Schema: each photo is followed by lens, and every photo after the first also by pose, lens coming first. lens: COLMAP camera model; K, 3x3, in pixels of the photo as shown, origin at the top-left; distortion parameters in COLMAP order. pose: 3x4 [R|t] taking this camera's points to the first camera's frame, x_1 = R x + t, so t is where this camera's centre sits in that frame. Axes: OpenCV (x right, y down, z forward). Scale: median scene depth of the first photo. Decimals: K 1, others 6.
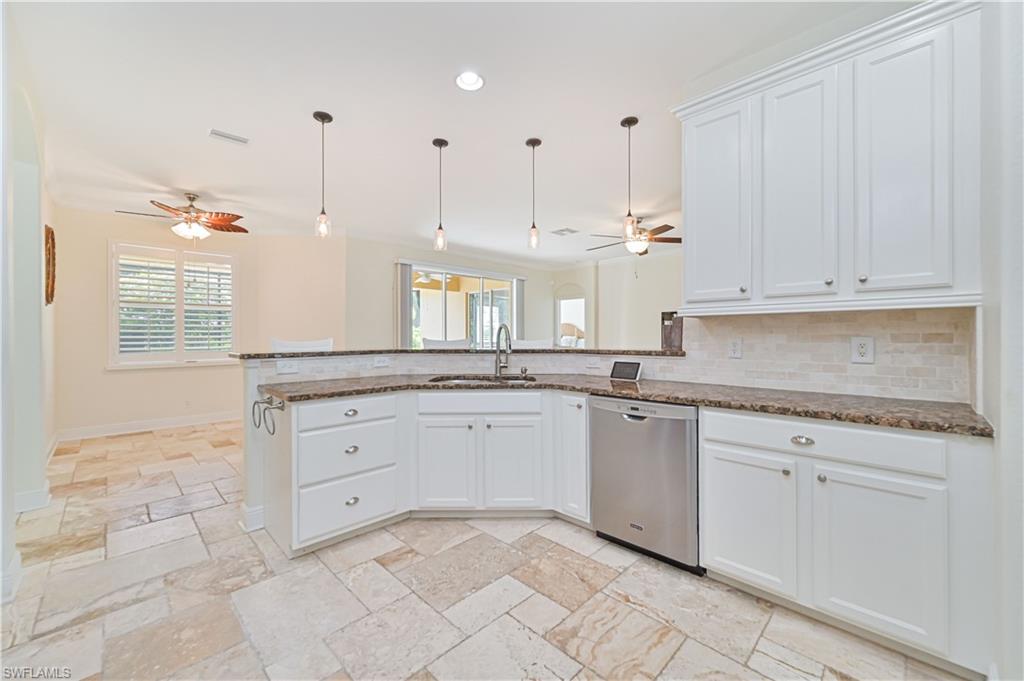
lens RADIAL K [[402.1, 0, 519.0], [0, 402.1, 336.3], [0, 0, 1]] dist [0.000154, -0.000121]
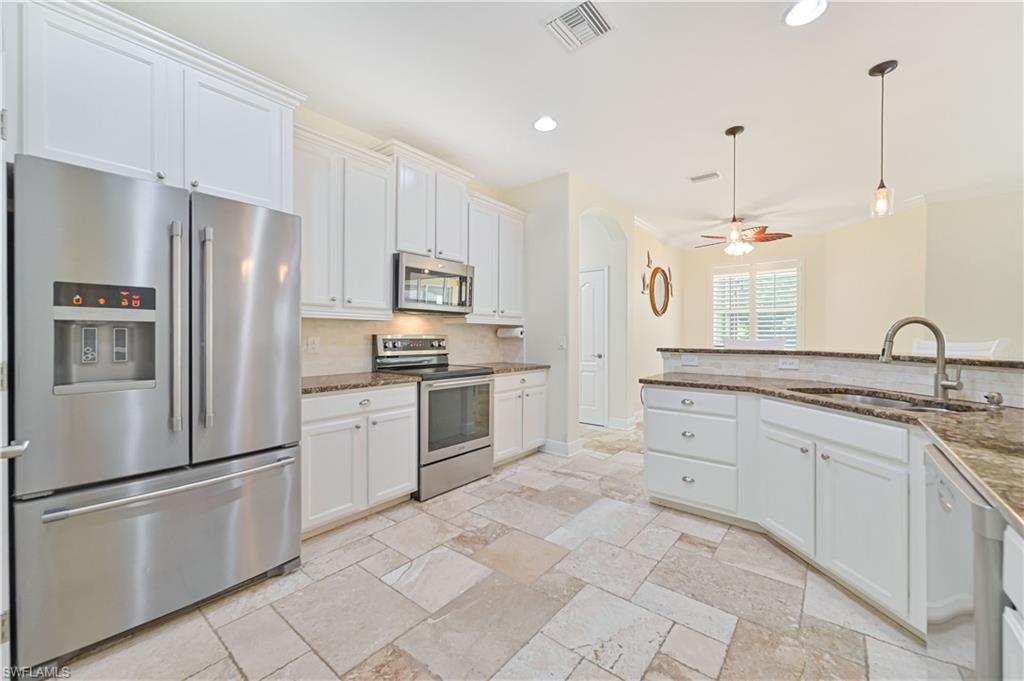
lens RADIAL K [[402.1, 0, 511.1], [0, 402.1, 336.5], [0, 0, 1]] dist [0.000154, -0.000121]
pose [[0.093821, 0.005905, -0.995572, 0.672580], [-0.000416, 0.999983, 0.005892, -0.004154], [0.995589, -0.000139, 0.093822, 0.389386]]
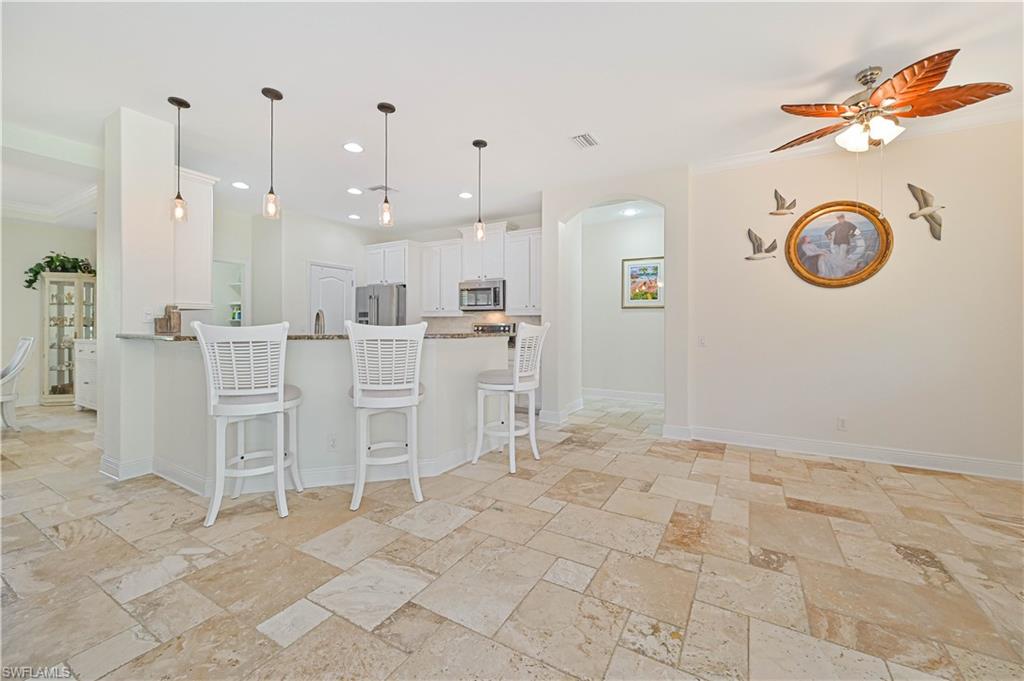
lens RADIAL K [[402.1, 0, 515.4], [0, 402.1, 321.9], [0, 0, 1]] dist [0.000154, -0.000121]
pose [[-0.968737, -0.000254, -0.248090, -0.400118], [0.002717, 0.999929, -0.011633, 0.016340], [0.248076, -0.011944, -0.968667, 2.881102]]
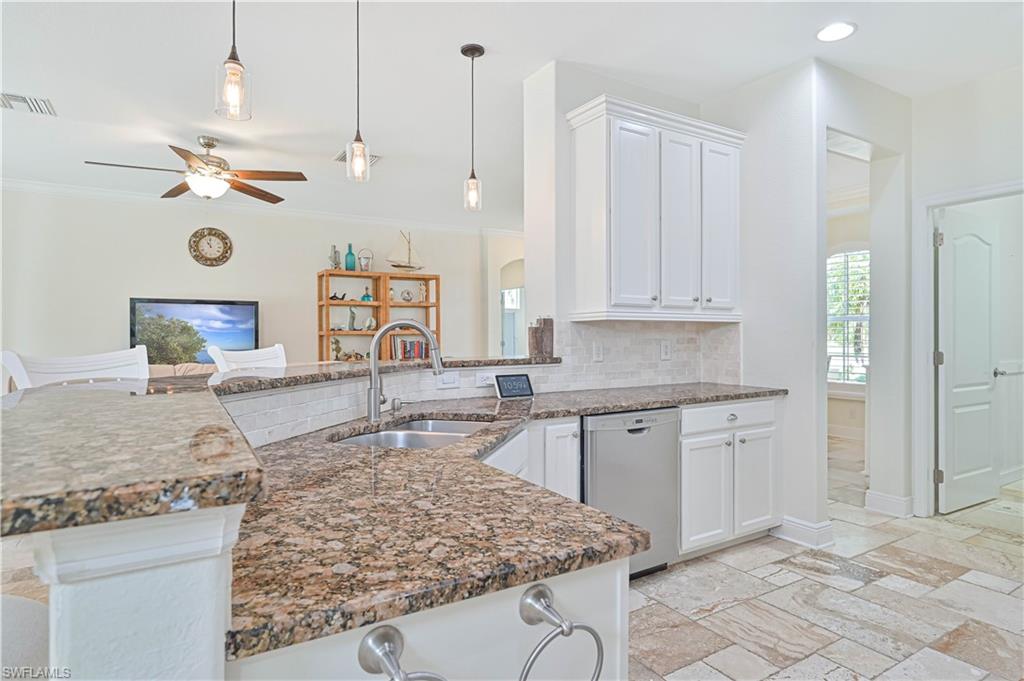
lens RADIAL K [[558.4, 0, 516.0], [0, 558.4, 337.8], [0, 0, 1]] dist [-0.003499, -0.000180]
pose [[0.249266, -0.000980, 0.968434, -0.918323], [0.002221, 0.999997, 0.000440, -0.007464], [-0.968432, 0.002041, 0.249268, 0.880006]]
